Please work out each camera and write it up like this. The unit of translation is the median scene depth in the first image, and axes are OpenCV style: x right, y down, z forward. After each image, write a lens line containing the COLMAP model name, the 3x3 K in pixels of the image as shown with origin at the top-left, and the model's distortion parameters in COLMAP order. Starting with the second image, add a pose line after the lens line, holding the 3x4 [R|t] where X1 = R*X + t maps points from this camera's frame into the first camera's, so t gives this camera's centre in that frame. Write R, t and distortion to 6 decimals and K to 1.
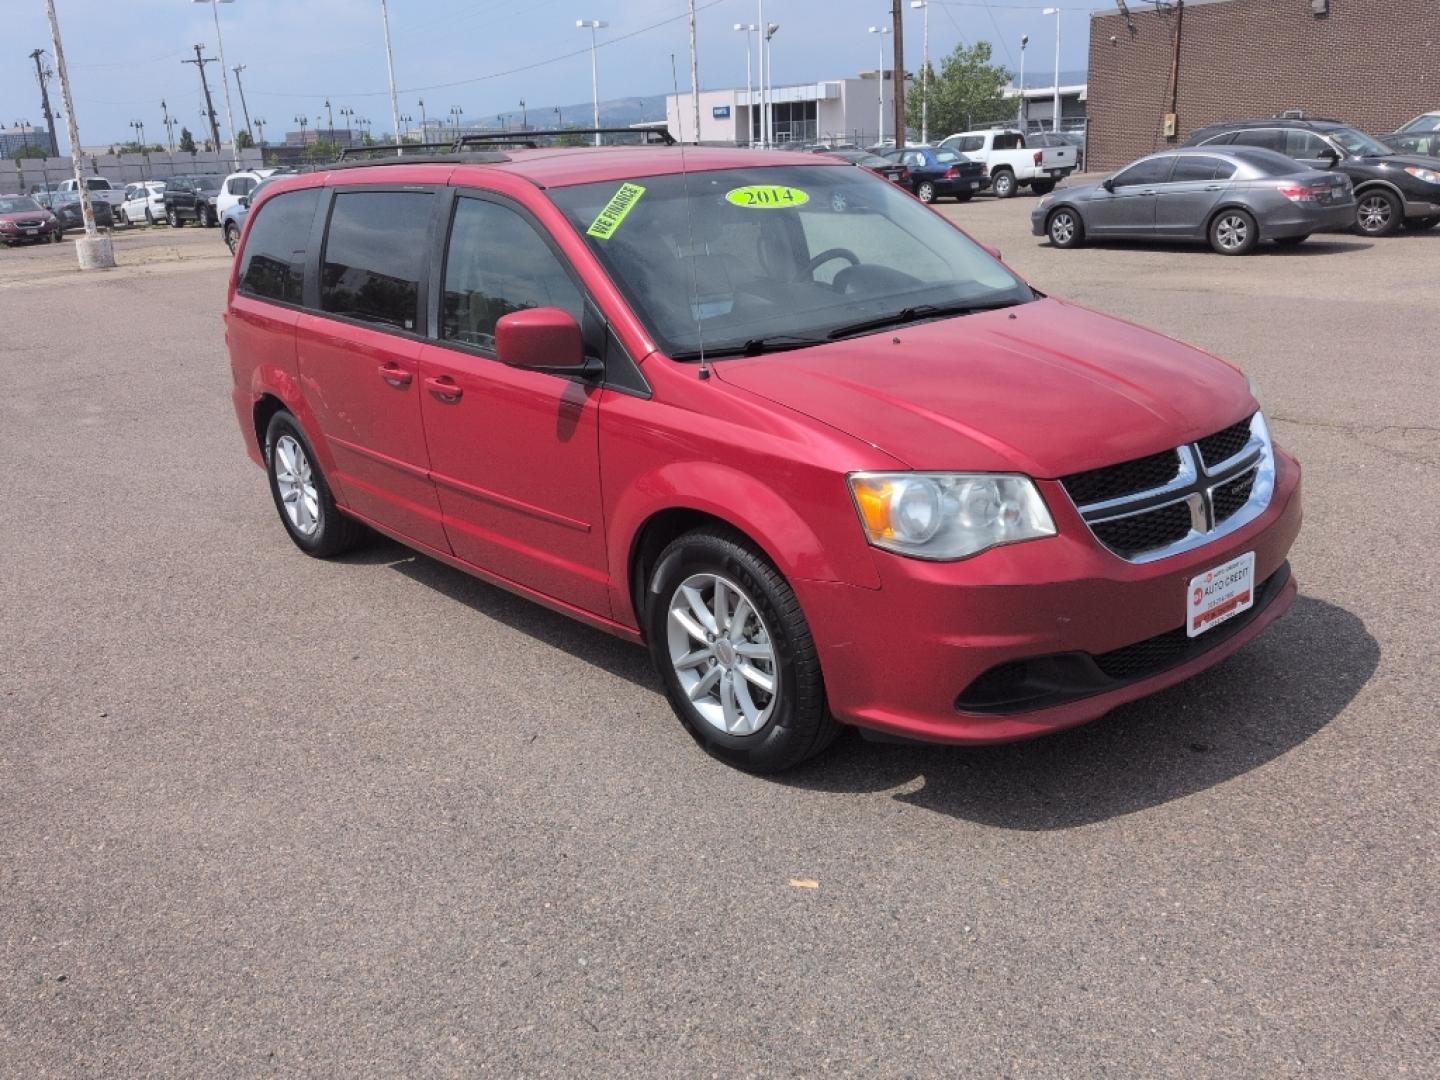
lens RADIAL K [[1231.0, 0, 719.0], [0, 1231.0, 535.2], [0, 0, 1]] dist [0.066898, -0.118893]
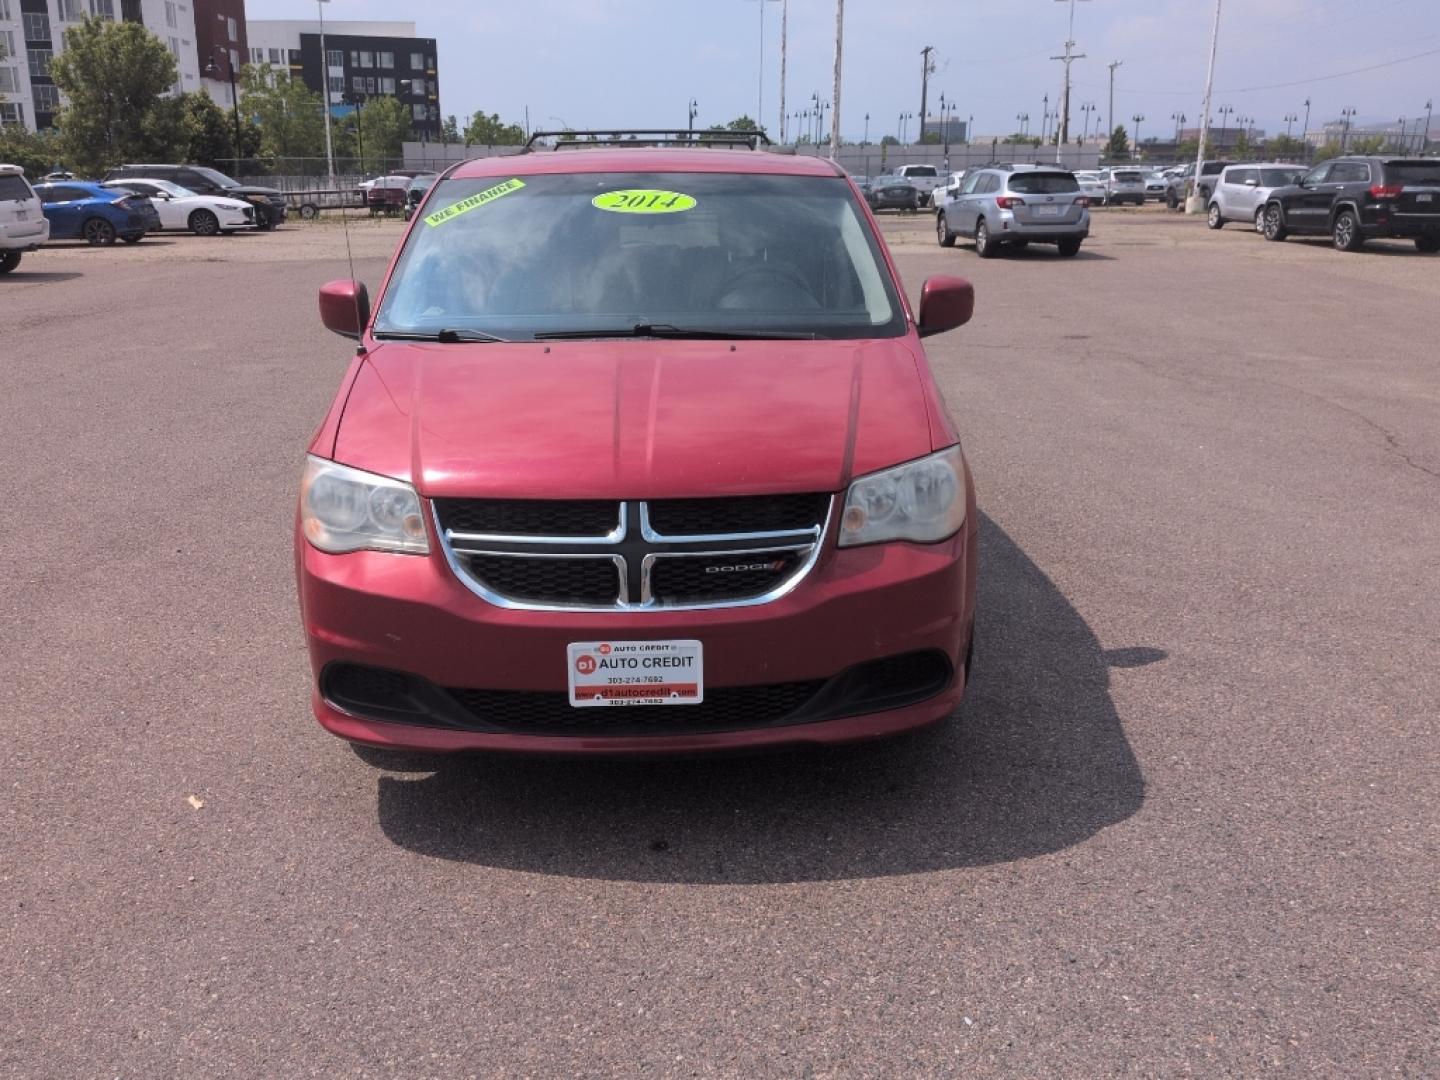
lens RADIAL K [[1231.0, 0, 719.0], [0, 1231.0, 535.2], [0, 0, 1]] dist [0.066898, -0.118893]
pose [[0.788291, 0.221567, -0.574026, 0.695504], [-0.220149, 0.972721, 0.073135, -0.094261], [0.574571, 0.068720, 0.815564, 0.229221]]
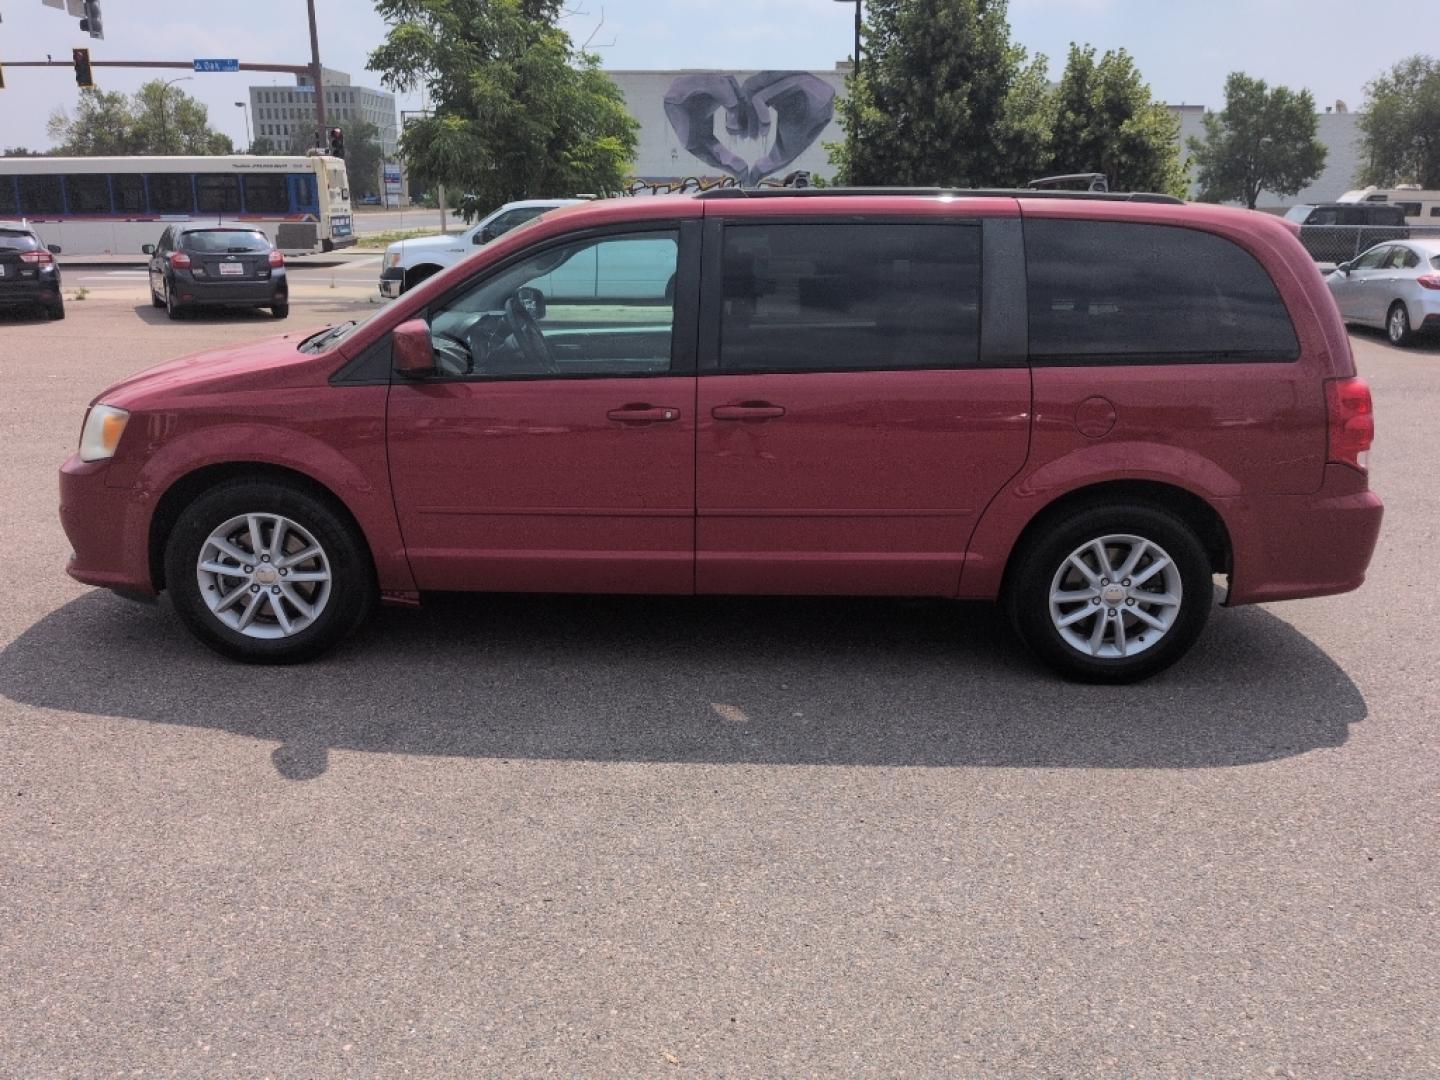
lens RADIAL K [[1231.0, 0, 719.0], [0, 1231.0, 535.2], [0, 0, 1]] dist [0.066898, -0.118893]
pose [[-0.645716, 0.242067, -0.724193, 0.812876], [-0.202971, 0.859886, 0.468400, -0.607215], [0.736107, 0.449443, -0.506109, 1.822600]]
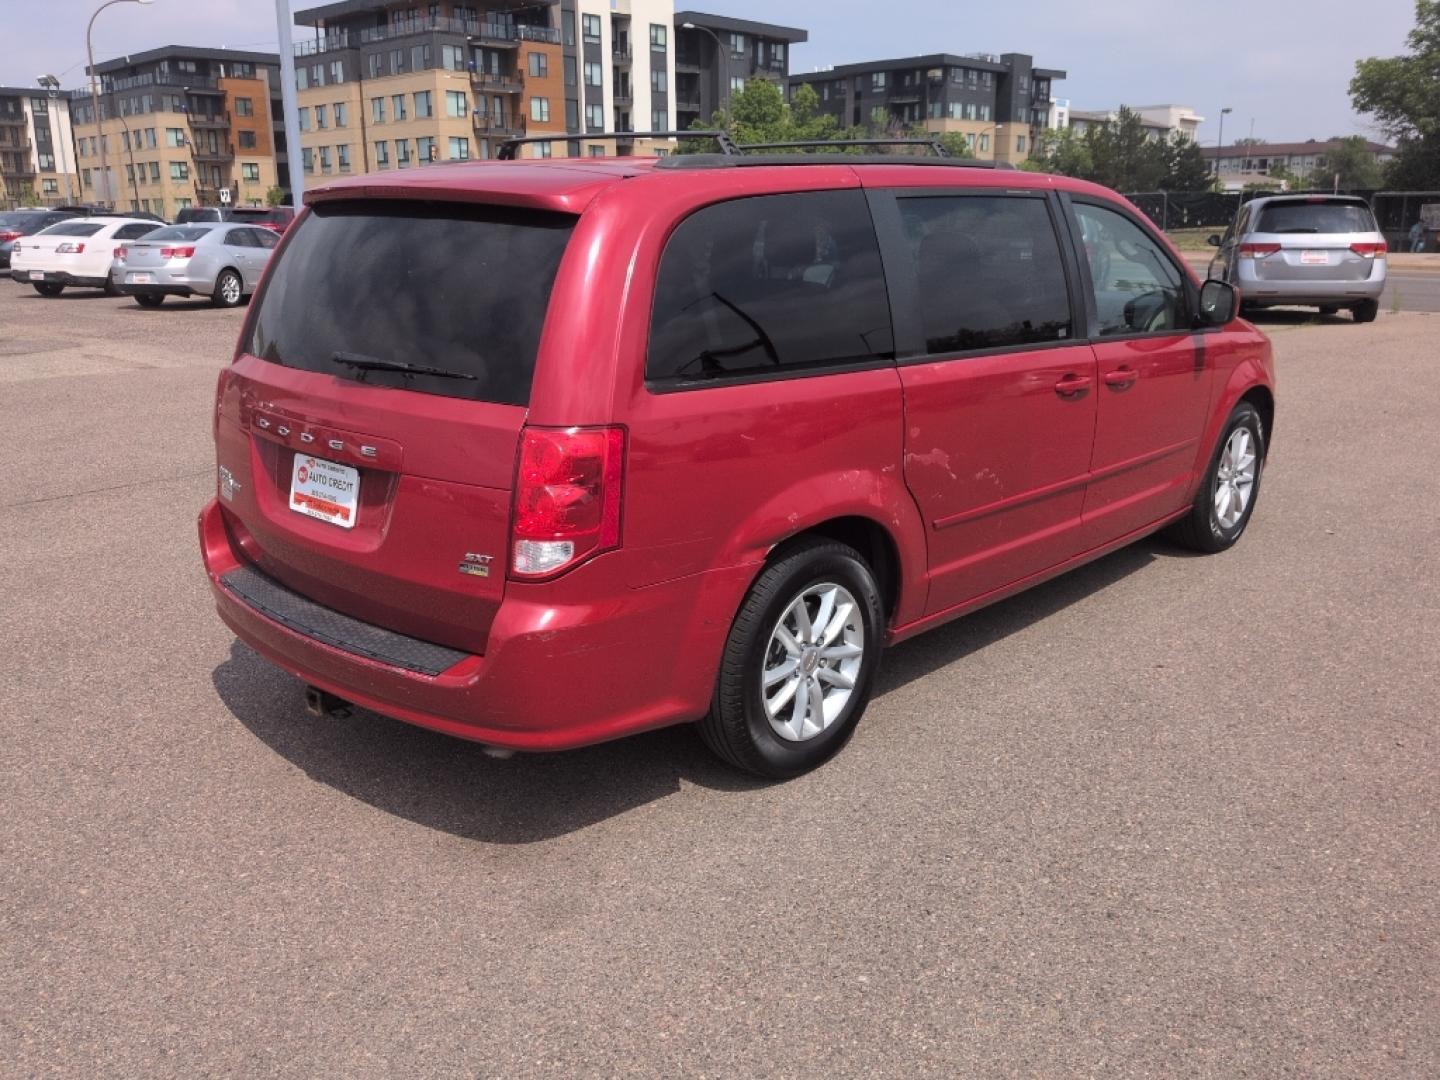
lens RADIAL K [[1231.0, 0, 719.0], [0, 1231.0, 535.2], [0, 0, 1]] dist [0.066898, -0.118893]
pose [[-0.117807, -0.210282, 0.970517, -1.215214], [0.300607, 0.923916, 0.236674, -0.342753], [-0.946444, 0.319626, -0.045631, 1.387100]]
